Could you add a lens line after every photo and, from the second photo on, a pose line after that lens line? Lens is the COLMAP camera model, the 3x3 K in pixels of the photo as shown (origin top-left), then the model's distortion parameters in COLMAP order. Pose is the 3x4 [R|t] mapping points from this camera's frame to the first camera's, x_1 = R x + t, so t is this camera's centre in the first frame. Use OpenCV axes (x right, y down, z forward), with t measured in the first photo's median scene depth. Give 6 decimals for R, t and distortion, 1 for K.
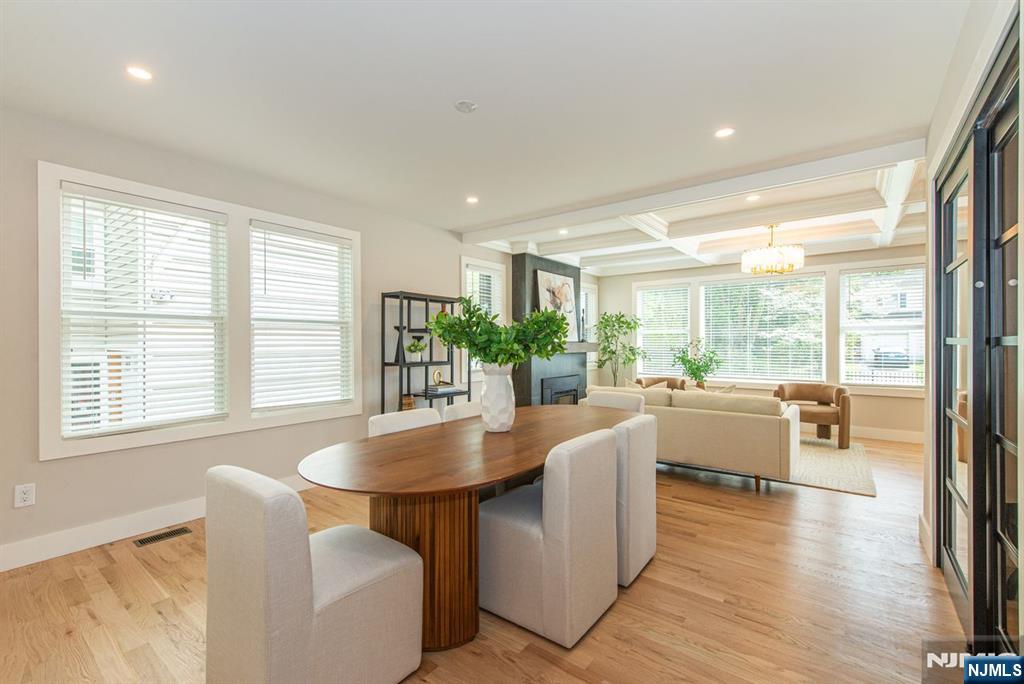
lens RADIAL K [[444.0, 0, 503.8], [0, 444.0, 341.5], [0, 0, 1]] dist [0.013040, -0.000445]
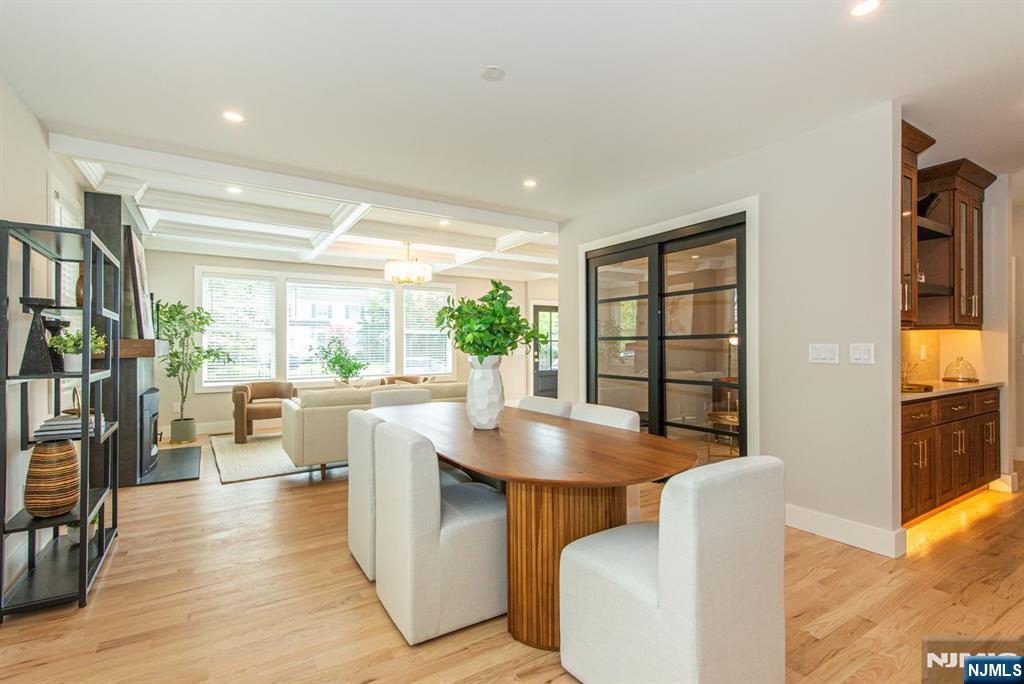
lens RADIAL K [[471.8, 0, 513.5], [0, 471.8, 342.0], [0, 0, 1]] dist [0.002612, 0.000142]
pose [[0.307957, 0.009232, 0.951356, -0.487215], [-0.000705, 0.999955, -0.009475, 0.013043], [-0.951400, 0.002247, 0.307949, 0.342265]]
